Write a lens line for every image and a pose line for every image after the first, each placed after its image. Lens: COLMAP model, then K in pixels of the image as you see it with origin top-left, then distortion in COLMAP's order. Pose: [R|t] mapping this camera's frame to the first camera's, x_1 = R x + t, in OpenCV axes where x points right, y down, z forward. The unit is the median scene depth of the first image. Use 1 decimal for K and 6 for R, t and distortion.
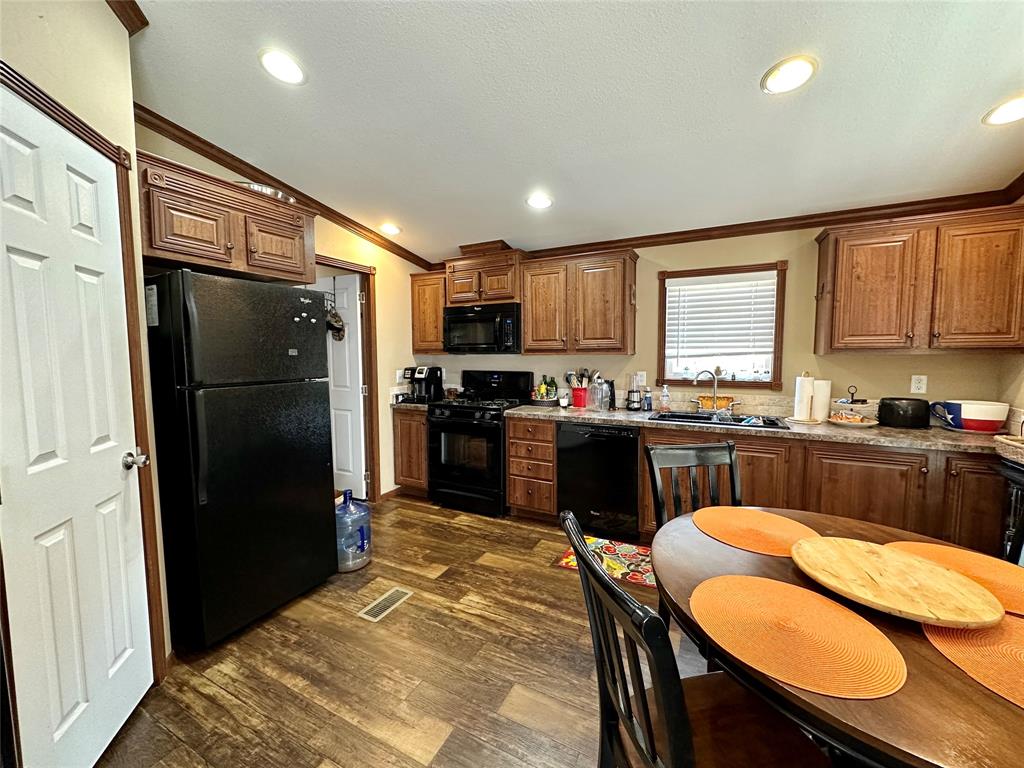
lens RADIAL K [[407.6, 0, 512.9], [0, 407.6, 382.9], [0, 0, 1]] dist [-0.003747, 0.000700]
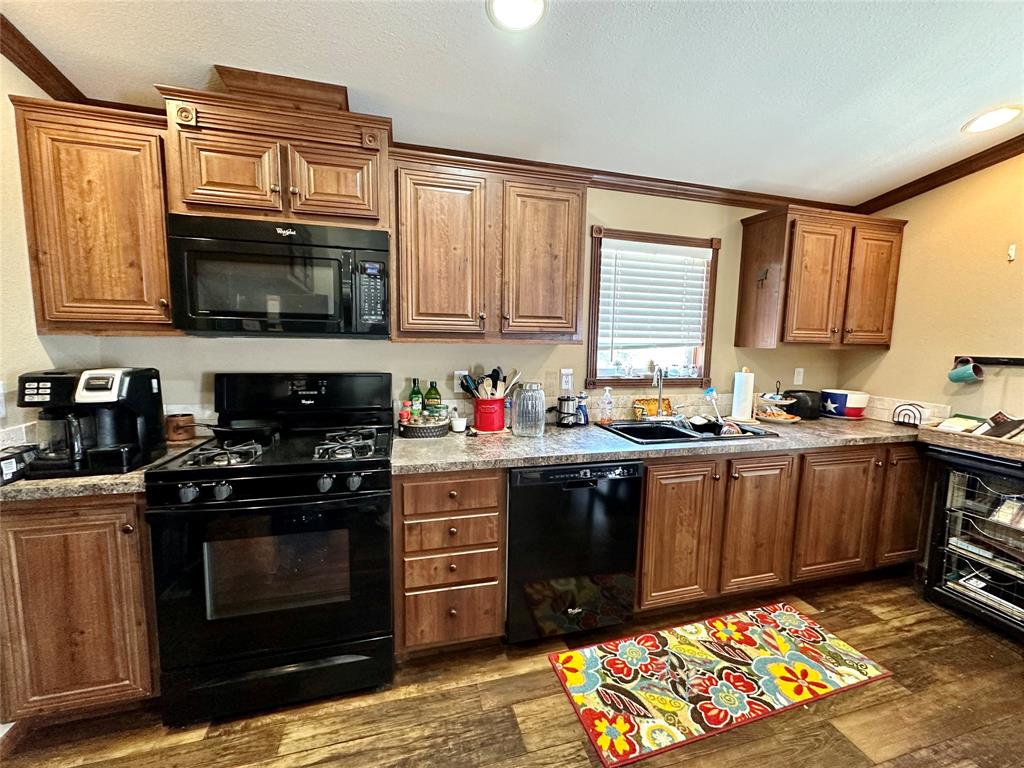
lens RADIAL K [[407.6, 0, 512.4], [0, 407.6, 383.9], [0, 0, 1]] dist [-0.003747, 0.000700]
pose [[0.737206, -0.054227, 0.673488, -0.272618], [0.026963, 0.998341, 0.050869, -0.049613], [-0.675129, -0.019341, 0.737446, 0.684396]]
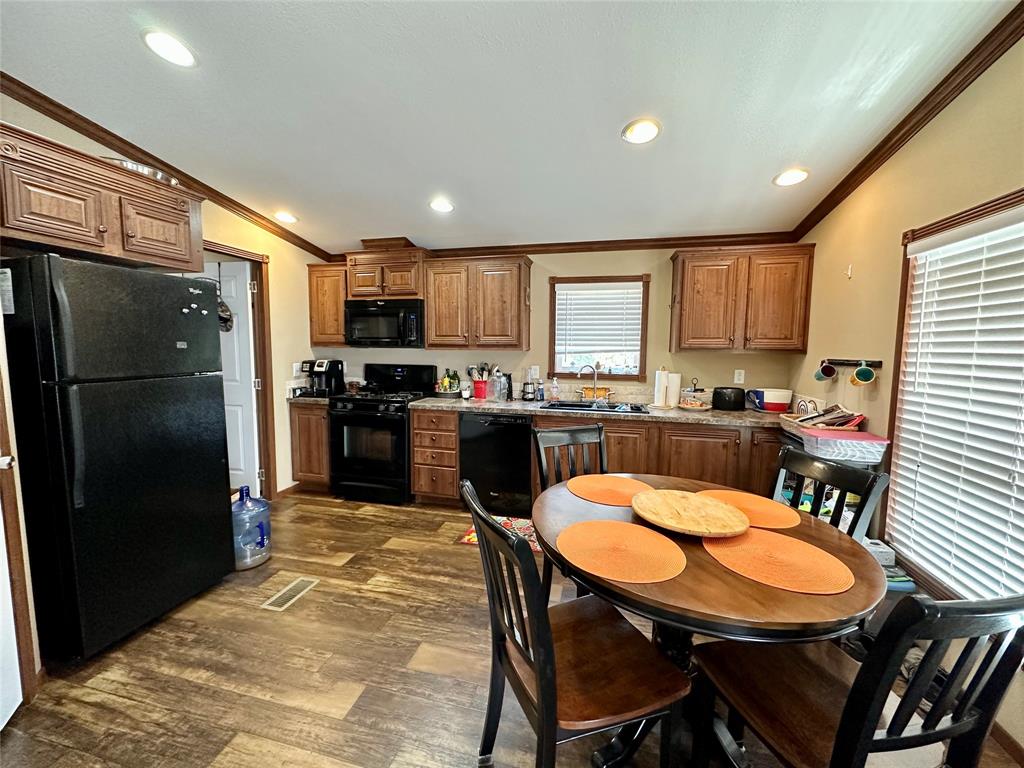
lens RADIAL K [[407.6, 0, 512.8], [0, 407.6, 382.5], [0, 0, 1]] dist [-0.003747, 0.000700]
pose [[0.972609, -0.006276, 0.232363, -0.004371], [0.002393, 0.999853, 0.016991, -0.001349], [-0.232435, -0.015969, 0.972481, -0.089366]]
